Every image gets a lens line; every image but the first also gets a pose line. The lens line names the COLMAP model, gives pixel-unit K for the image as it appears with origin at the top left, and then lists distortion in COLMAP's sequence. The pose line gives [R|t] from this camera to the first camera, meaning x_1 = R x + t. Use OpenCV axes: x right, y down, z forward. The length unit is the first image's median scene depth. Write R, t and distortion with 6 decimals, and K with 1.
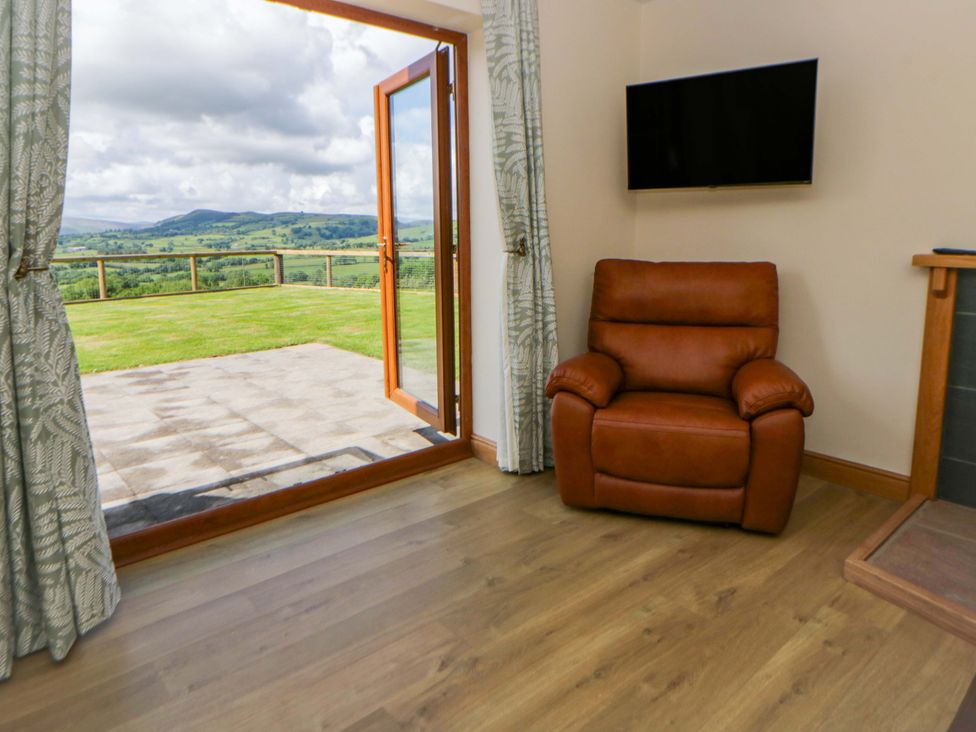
lens RADIAL K [[648.3, 0, 521.8], [0, 648.3, 311.8], [0, 0, 1]] dist [0.008719, -0.005427]
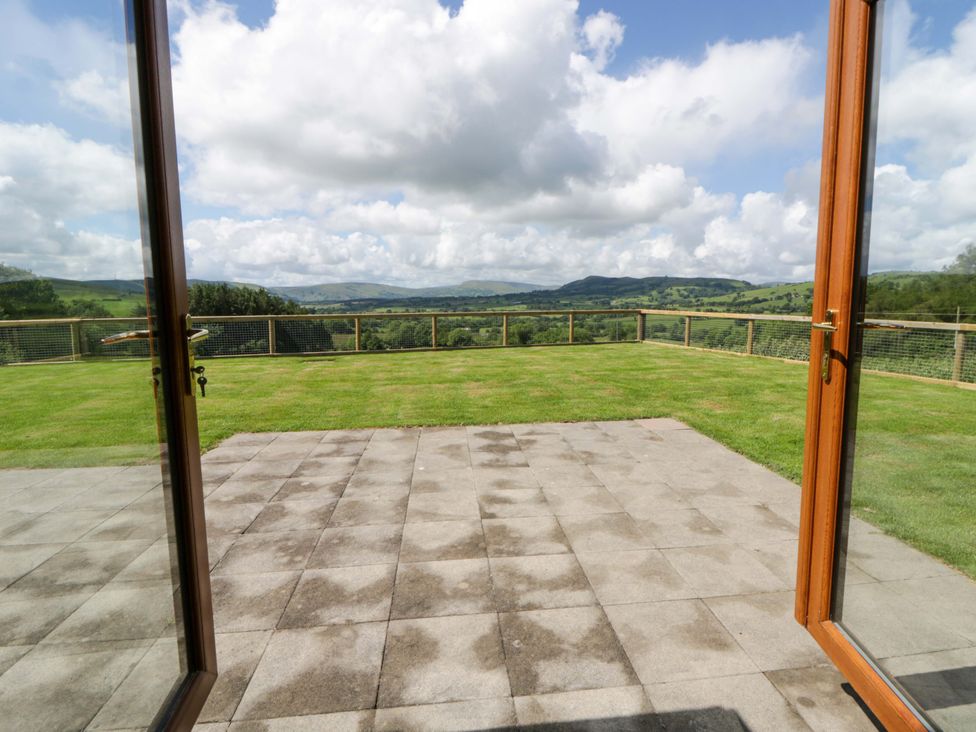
lens RADIAL K [[517.5, 0, 496.1], [0, 517.5, 348.0], [0, 0, 1]] dist [0.002347, -0.011918]
pose [[0.803646, 0.065849, -0.591453, -0.177601], [-0.074897, 0.997148, 0.009249, -0.069876], [0.590375, 0.036865, 0.806286, 0.520204]]
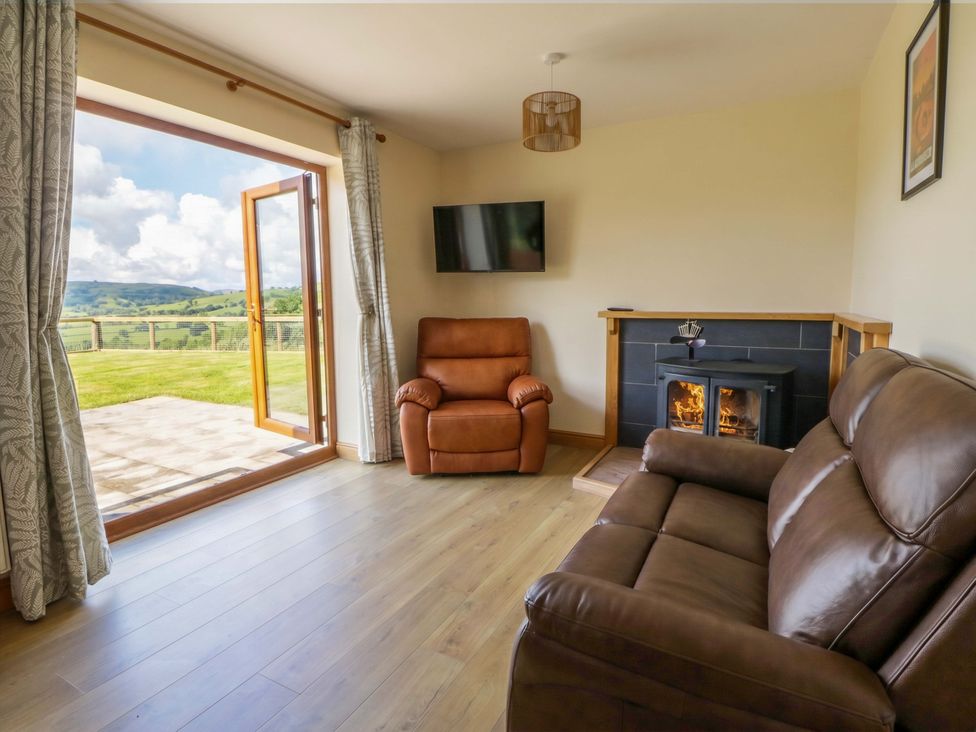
lens RADIAL K [[517.5, 0, 521.1], [0, 517.5, 355.4], [0, 0, 1]] dist [0.002347, -0.011918]
pose [[0.933348, -0.045636, 0.356061, -0.078029], [0.050038, 0.998742, -0.003158, 0.018255], [-0.355469, 0.020765, 0.934457, -0.174990]]
